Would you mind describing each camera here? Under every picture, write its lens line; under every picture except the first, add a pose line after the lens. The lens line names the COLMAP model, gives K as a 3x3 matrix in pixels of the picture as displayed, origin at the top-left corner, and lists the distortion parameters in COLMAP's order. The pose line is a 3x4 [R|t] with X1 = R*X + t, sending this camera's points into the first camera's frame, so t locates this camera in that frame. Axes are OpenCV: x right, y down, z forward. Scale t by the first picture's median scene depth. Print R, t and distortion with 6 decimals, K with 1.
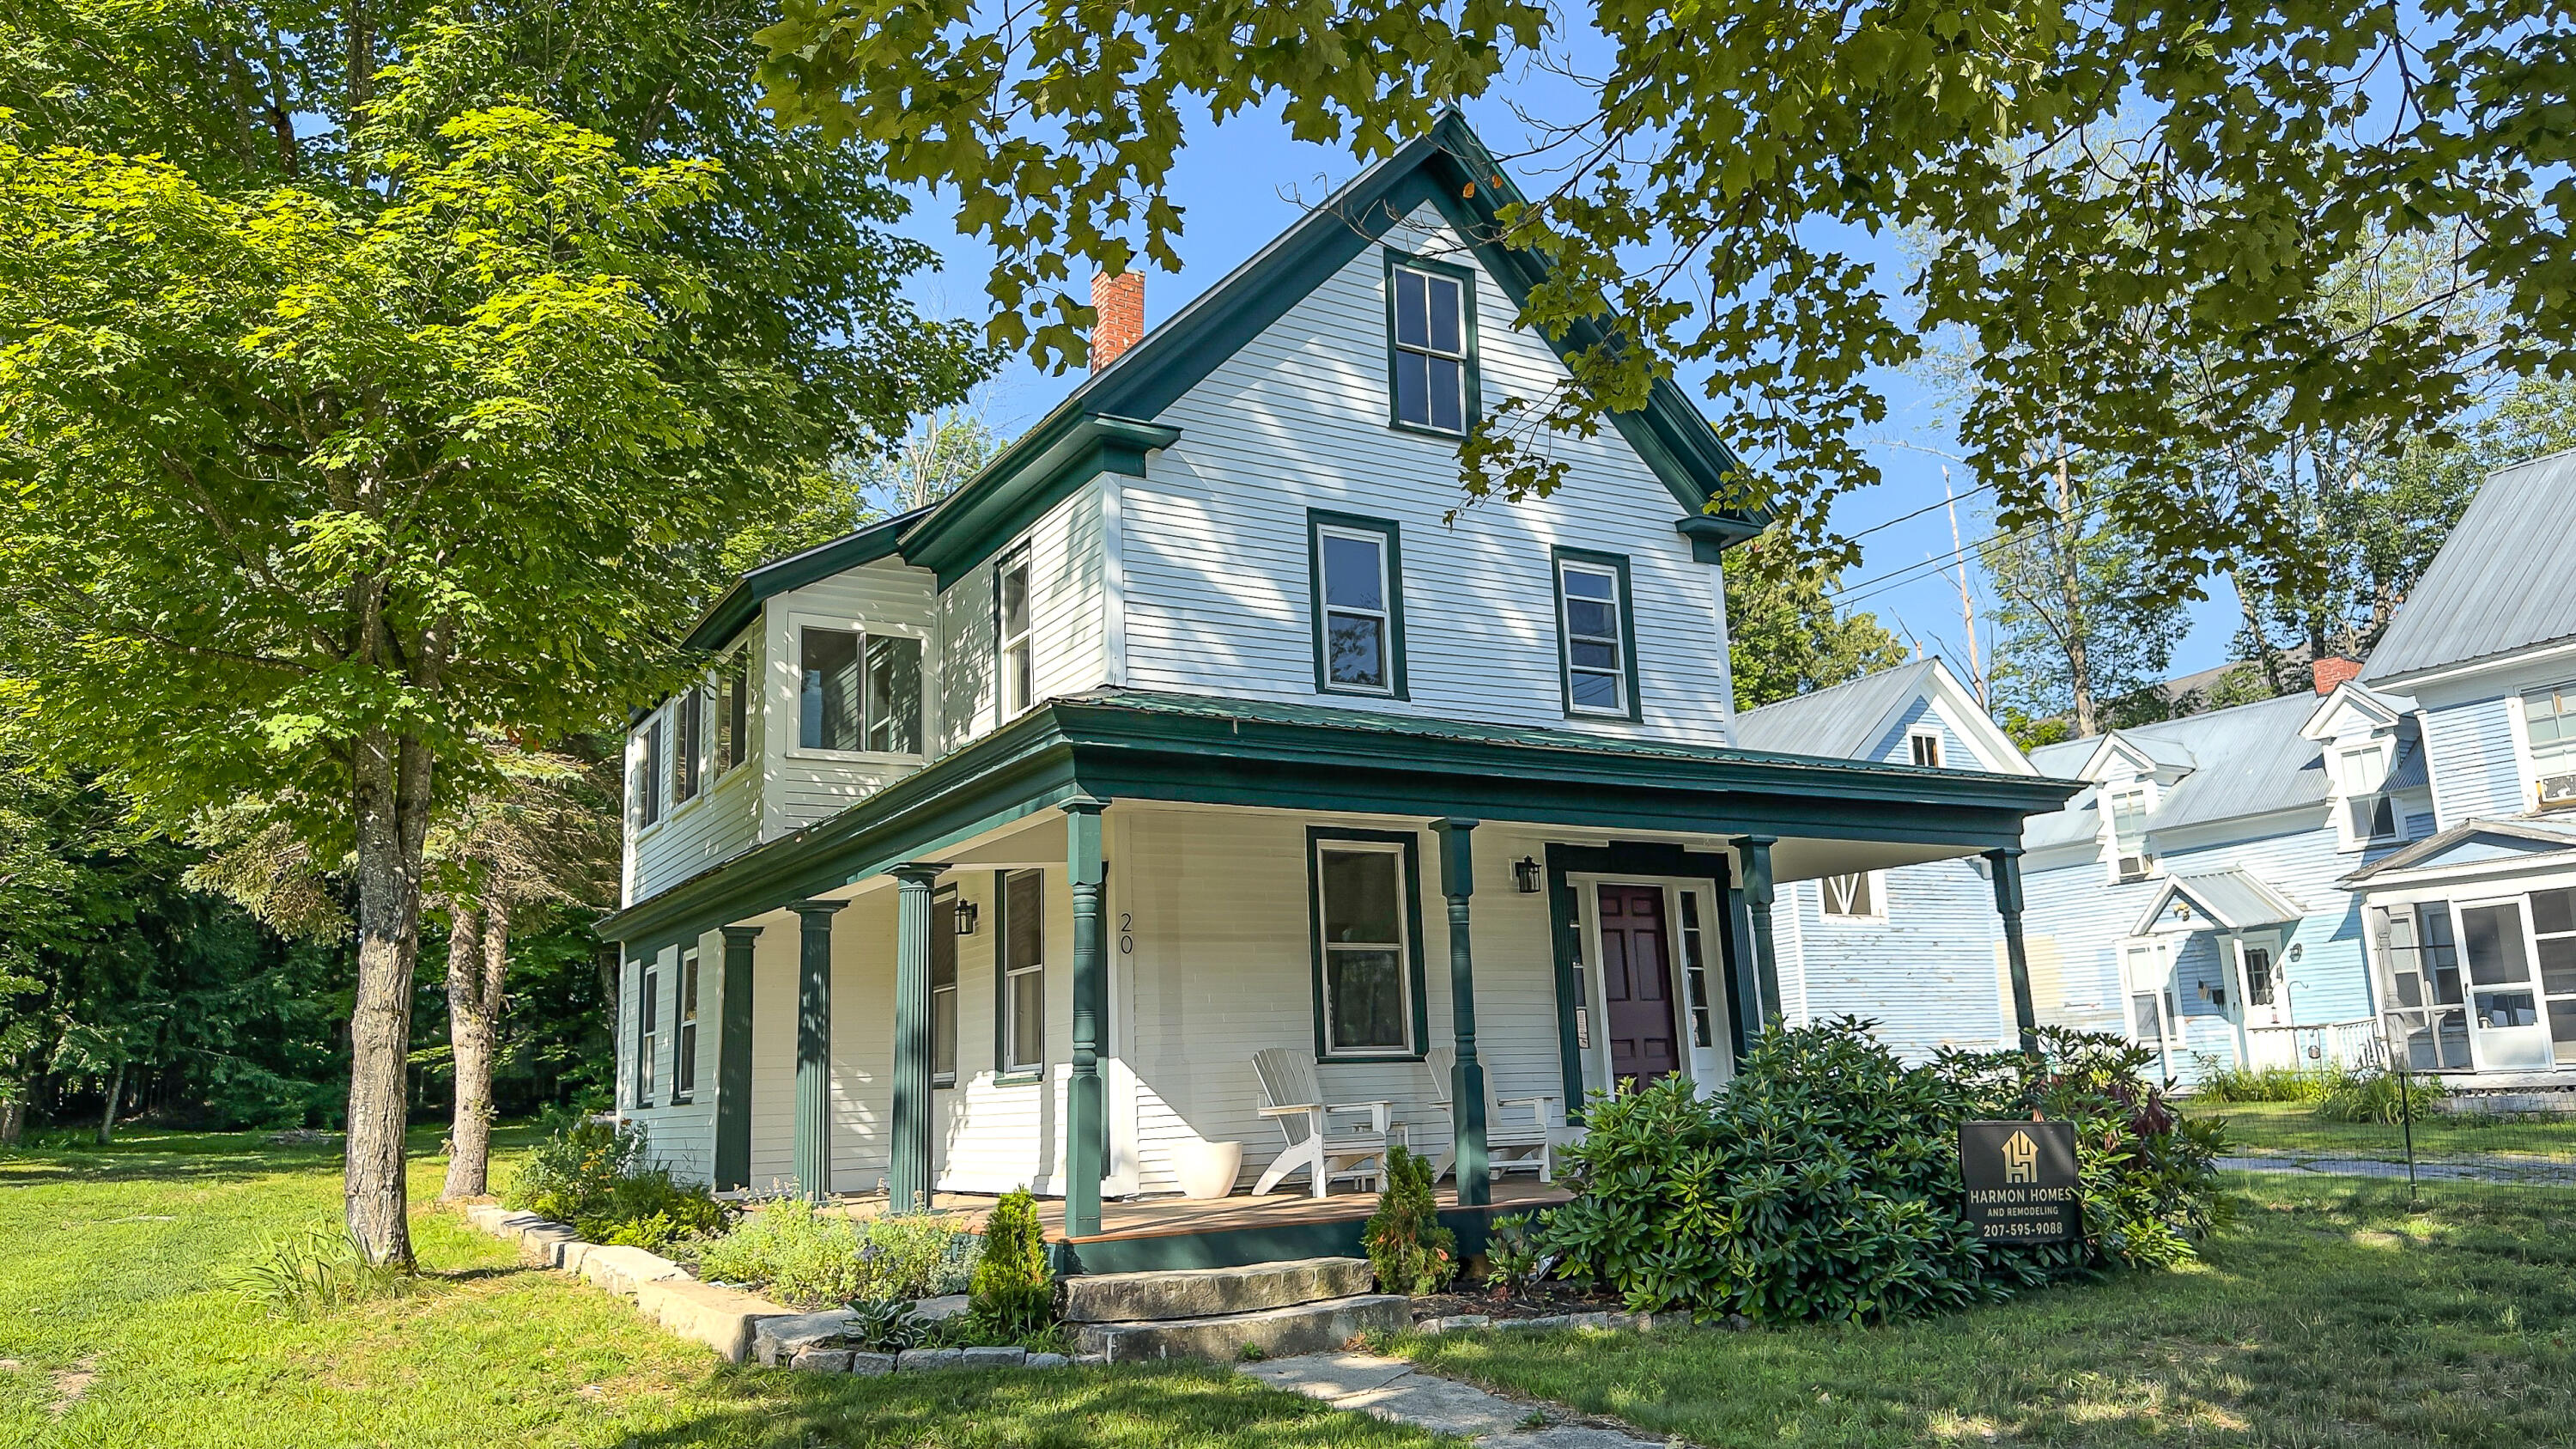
lens RADIAL K [[1829.4, 0, 1288.0], [0, 1829.4, 724.5], [0, 0, 1]] dist [0.088398, -0.147172]
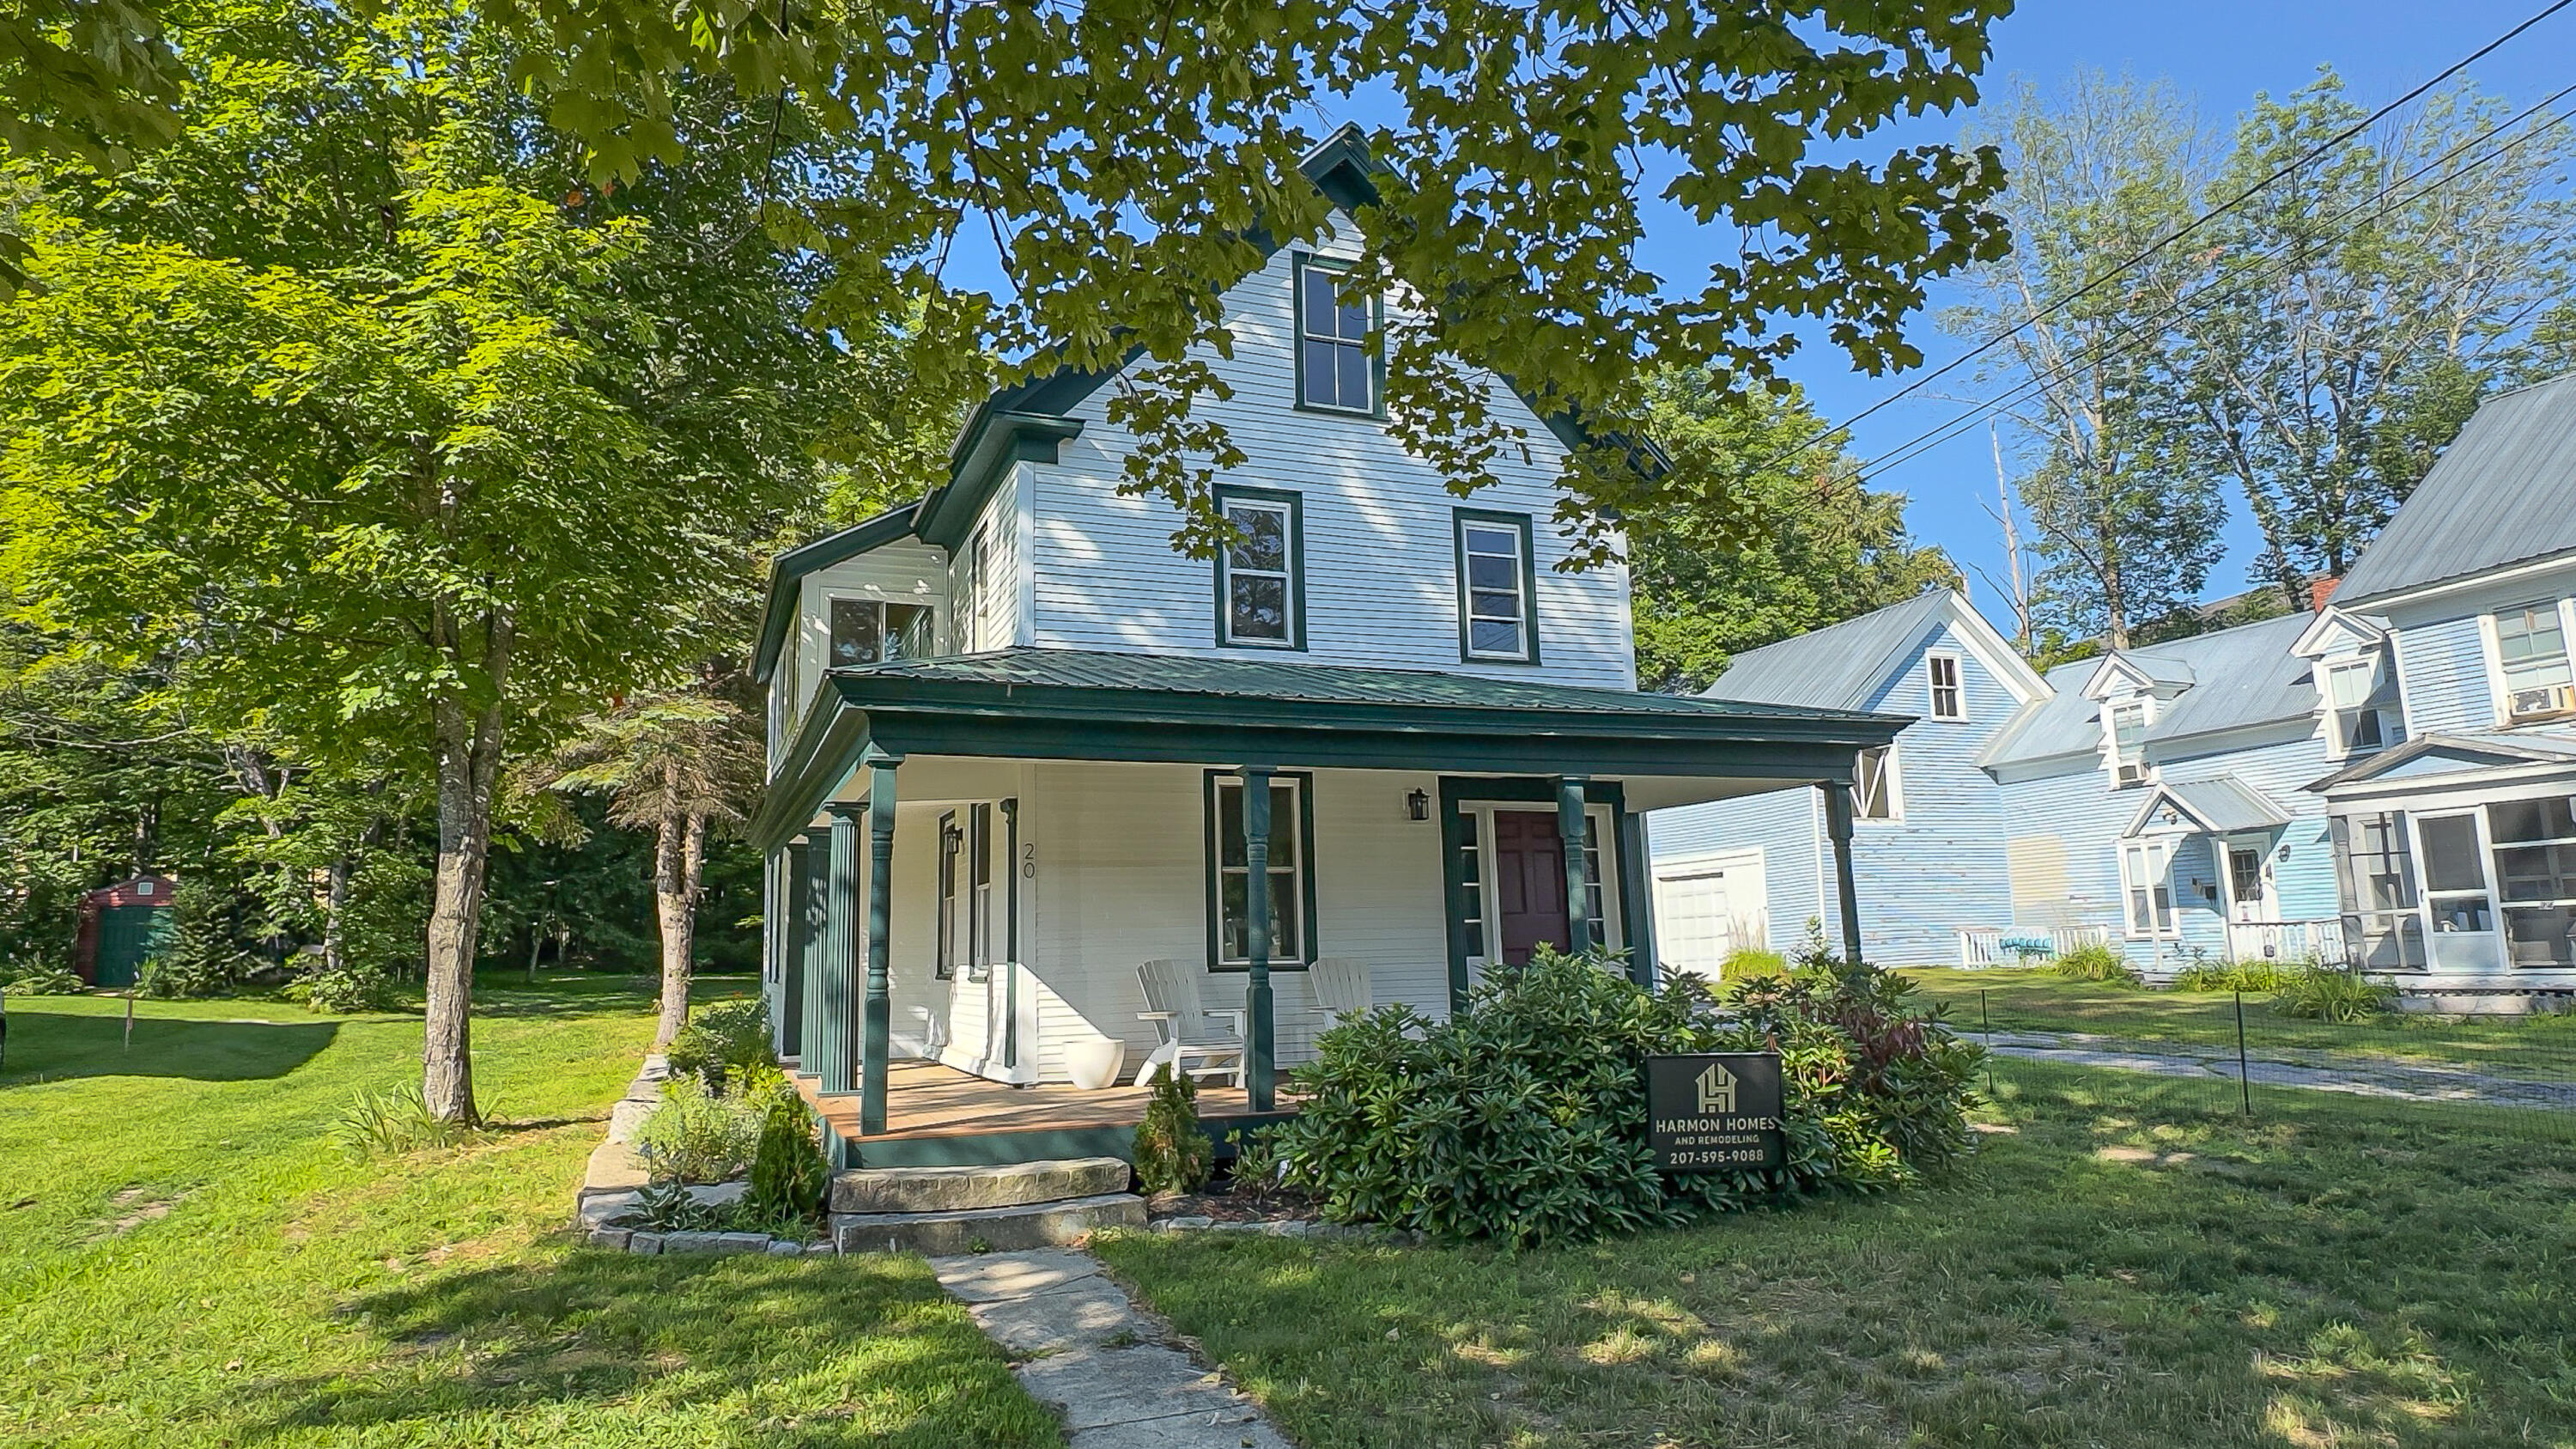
lens RADIAL K [[1484.4, 0, 1242.4], [0, 1484.4, 718.6], [0, 0, 1]] dist [-0.004755, -0.000067]
pose [[0.984893, -0.012625, -0.172702, 0.168660], [0.020505, 0.998825, 0.043919, -0.011509], [0.171944, -0.046797, 0.983995, 0.081018]]
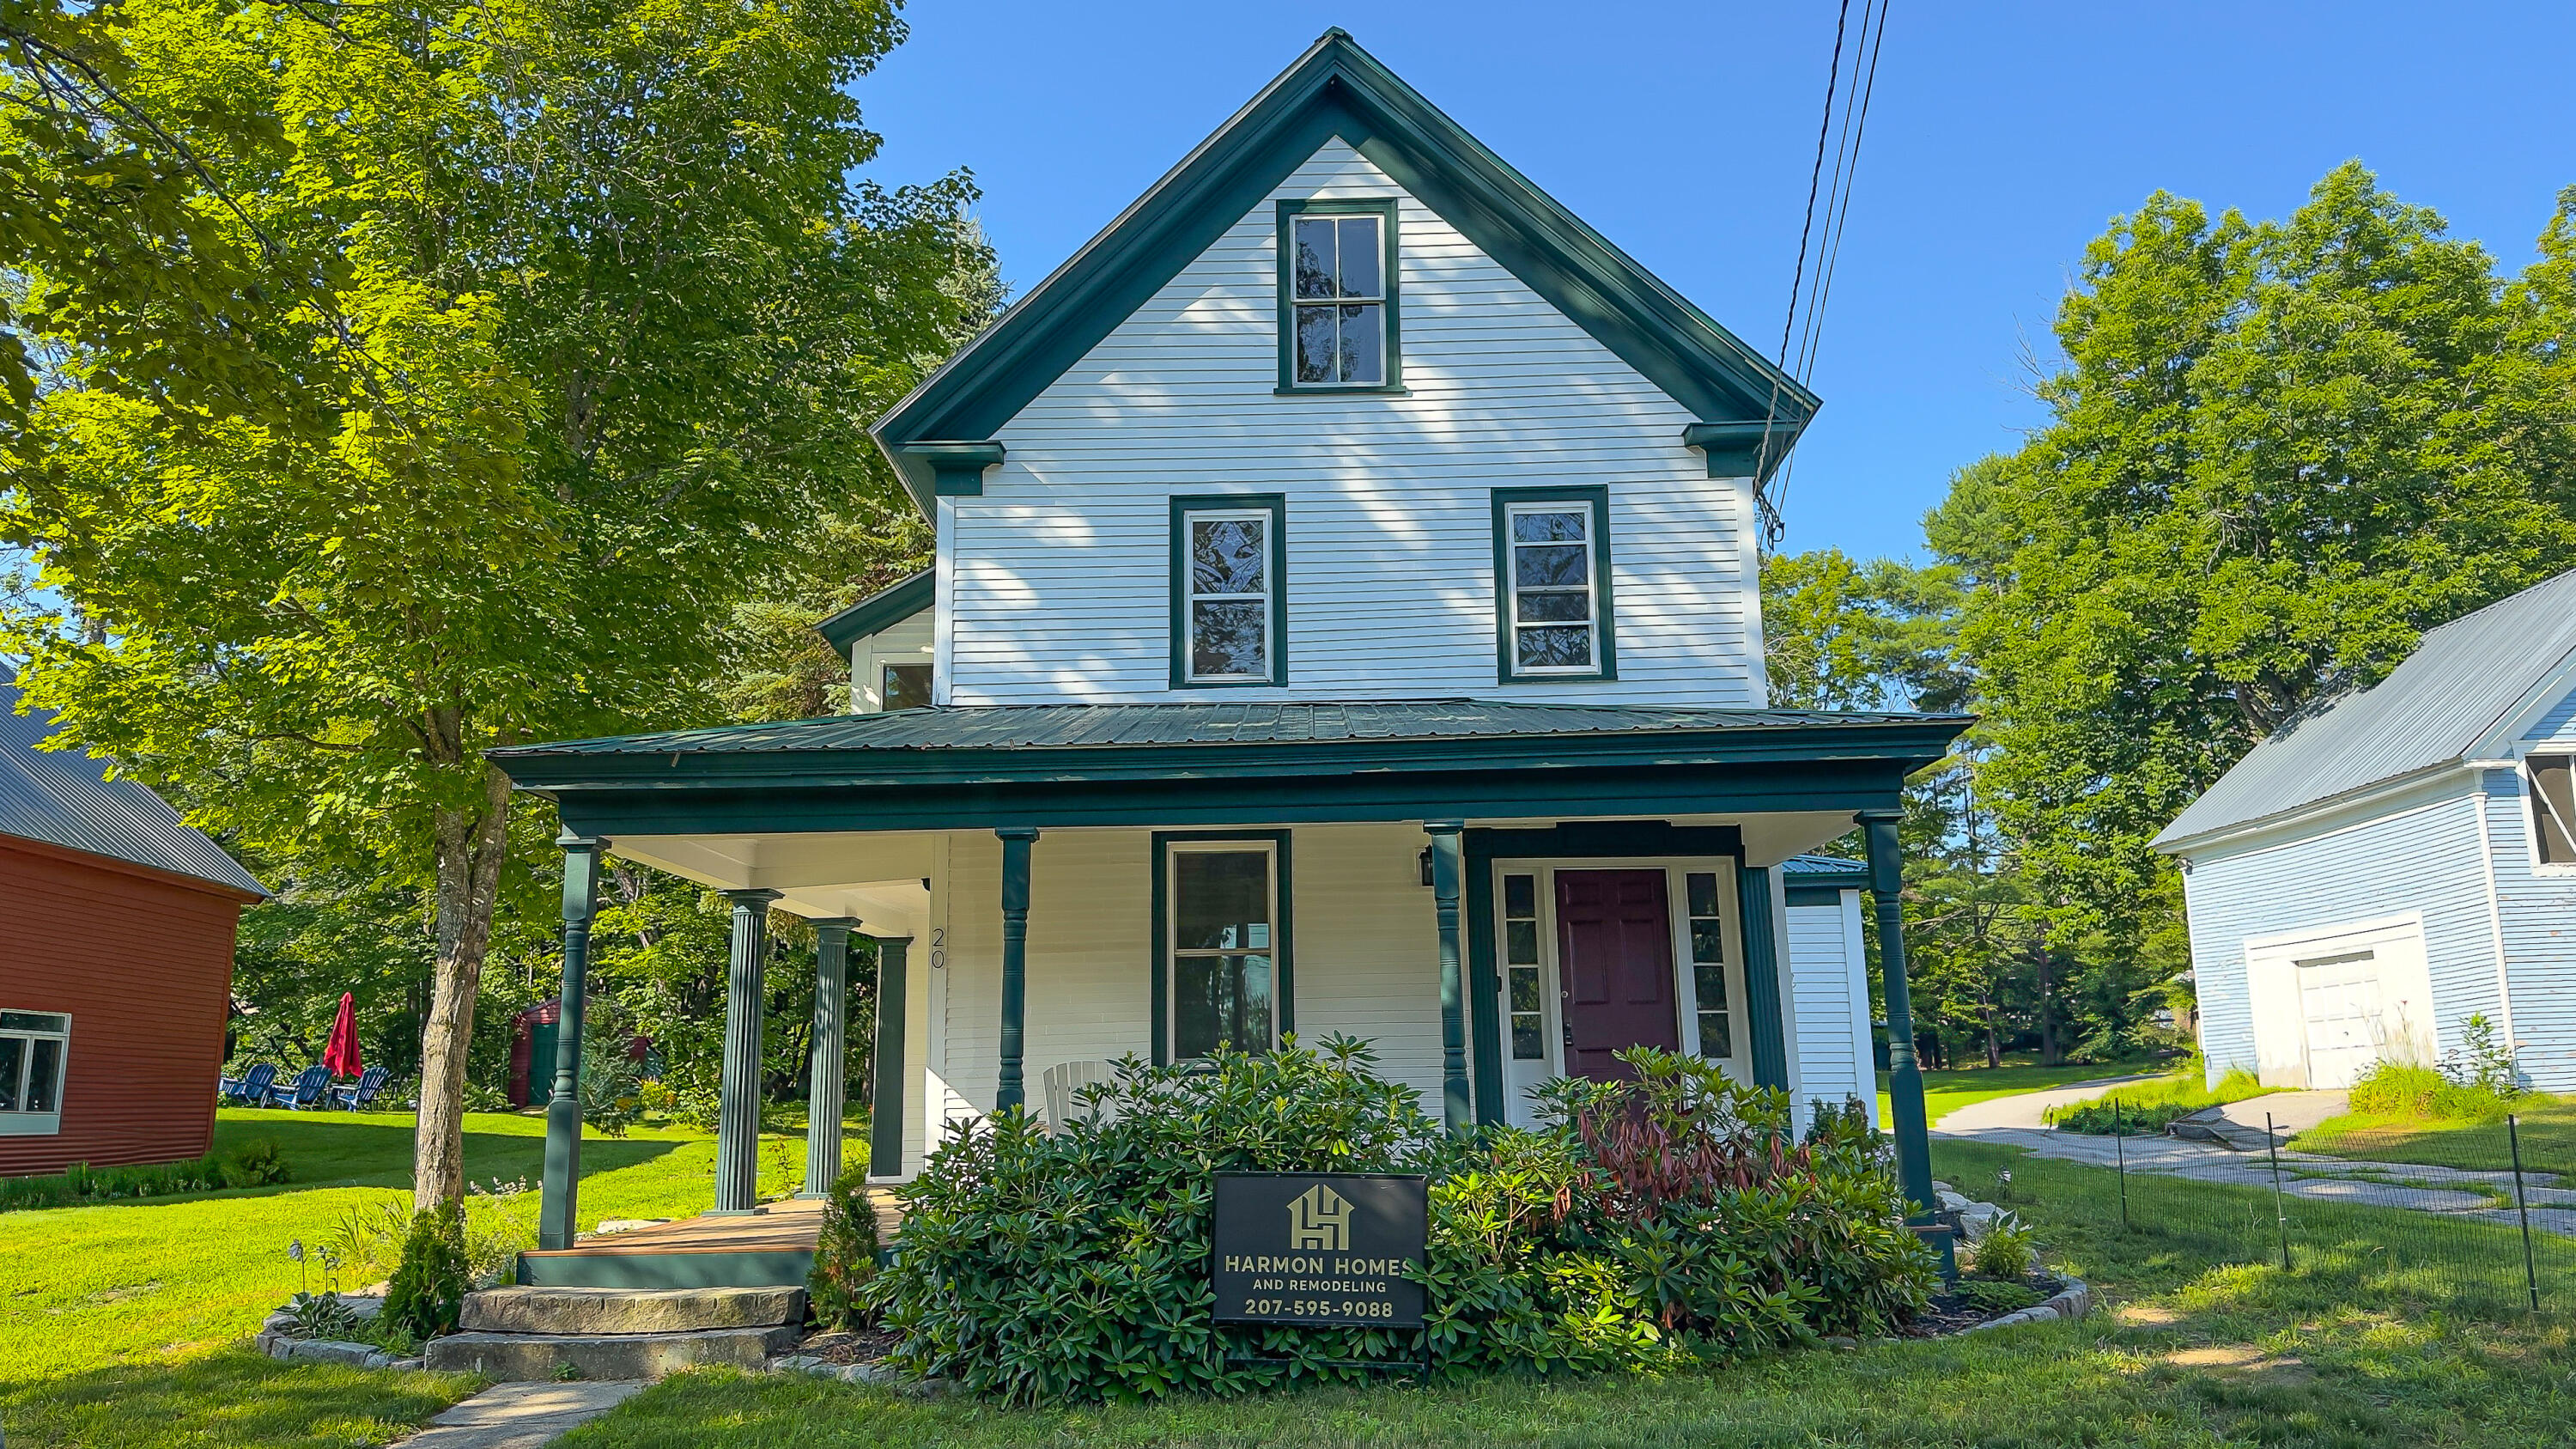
lens RADIAL K [[1829.4, 0, 1288.0], [0, 1829.4, 724.5], [0, 0, 1]] dist [0.088398, -0.147172]
pose [[0.852431, -0.082659, -0.516264, 0.497445], [0.091046, 0.995805, -0.009106, 0.013794], [0.514851, -0.039242, 0.856381, 0.185391]]
